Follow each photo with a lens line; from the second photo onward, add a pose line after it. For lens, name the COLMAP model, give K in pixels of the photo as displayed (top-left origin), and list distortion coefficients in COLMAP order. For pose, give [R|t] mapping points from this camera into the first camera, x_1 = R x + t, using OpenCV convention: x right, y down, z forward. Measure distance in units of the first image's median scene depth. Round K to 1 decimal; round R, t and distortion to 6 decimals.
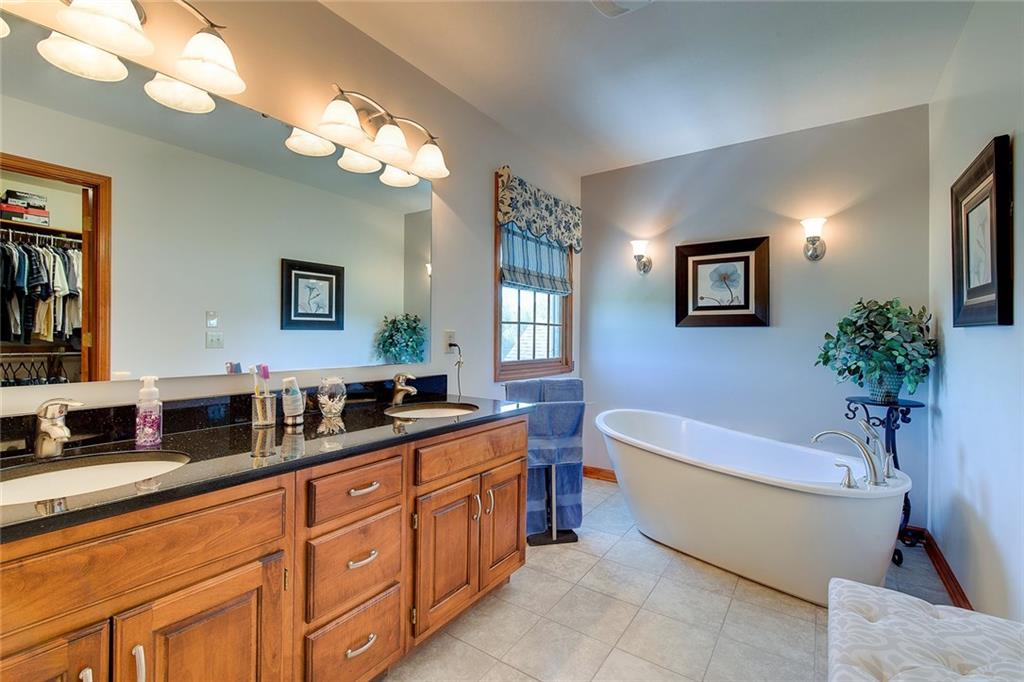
lens RADIAL K [[448.2, 0, 513.4], [0, 448.2, 337.9], [0, 0, 1]] dist [0.005110, -0.000089]
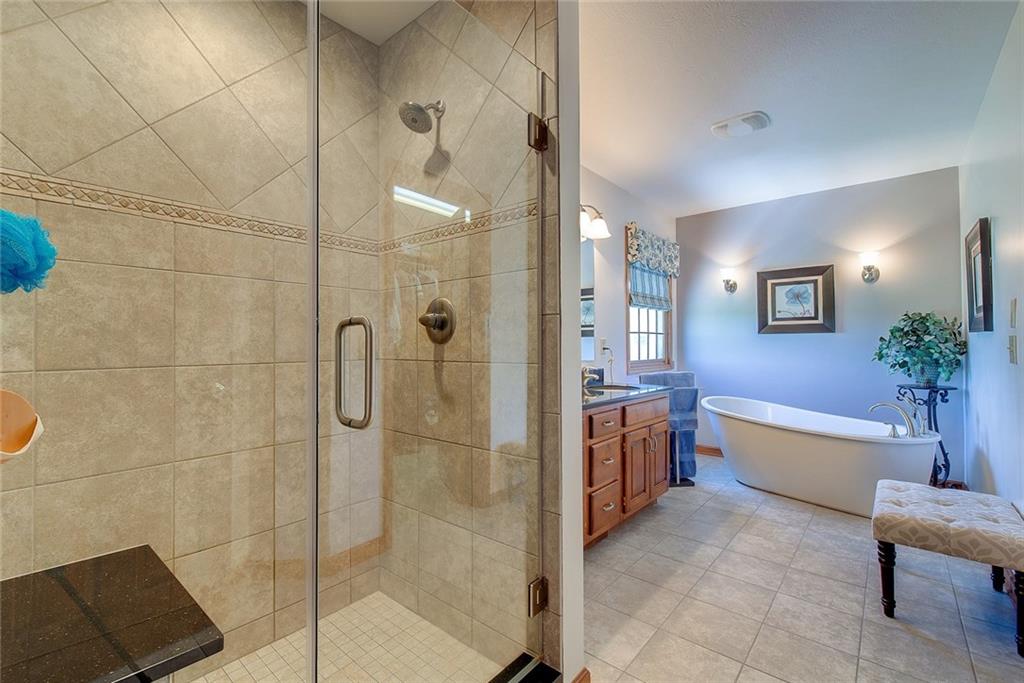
lens RADIAL K [[448.2, 0, 511.4], [0, 448.2, 339.8], [0, 0, 1]] dist [0.005110, -0.000089]
pose [[0.994872, -0.012123, -0.100413, -0.285213], [0.010812, 0.999849, -0.013597, 0.003425], [0.100563, 0.012442, 0.994853, -0.479101]]
